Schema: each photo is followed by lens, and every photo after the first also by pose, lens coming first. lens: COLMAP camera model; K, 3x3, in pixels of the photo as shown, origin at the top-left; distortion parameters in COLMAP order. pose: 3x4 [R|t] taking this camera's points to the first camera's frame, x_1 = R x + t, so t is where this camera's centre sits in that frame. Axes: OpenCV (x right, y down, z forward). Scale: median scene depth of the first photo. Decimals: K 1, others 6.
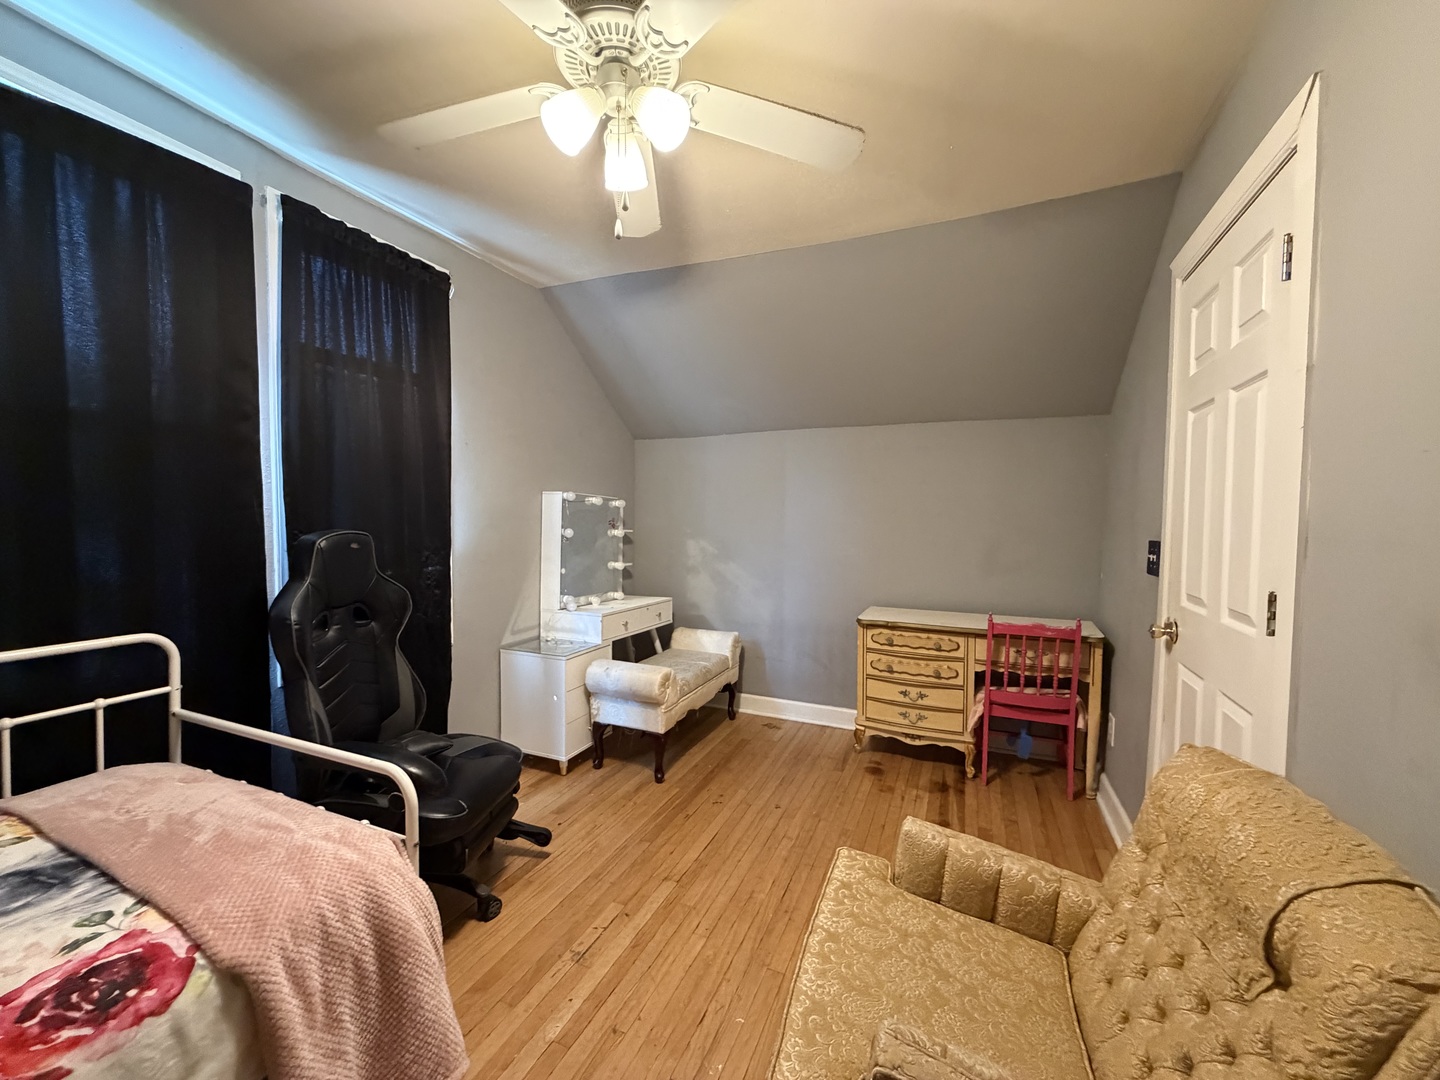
lens RADIAL K [[569.7, 0, 716.1], [0, 569.7, 538.6], [0, 0, 1]] dist [0.000993, -0.000409]
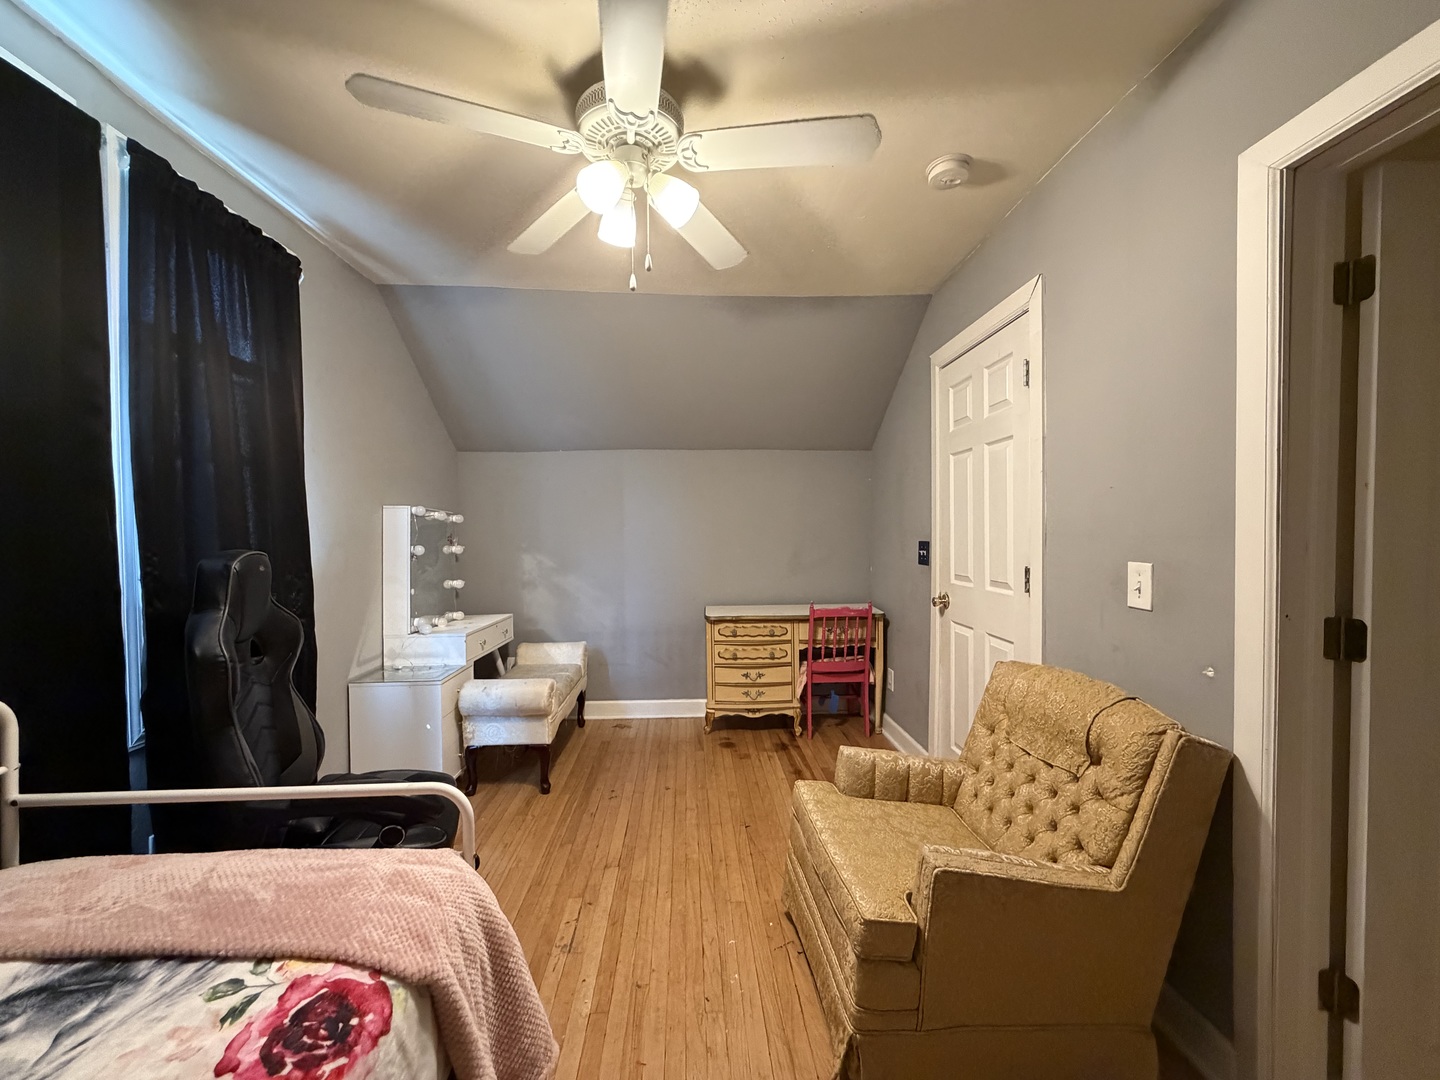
lens RADIAL K [[569.7, 0, 712.4], [0, 569.7, 538.5], [0, 0, 1]] dist [0.000993, -0.000409]
pose [[0.896888, -0.022457, 0.441687, -0.395398], [0.033602, 0.999283, -0.017426, 0.004996], [-0.440980, 0.030471, 0.897000, -0.073816]]
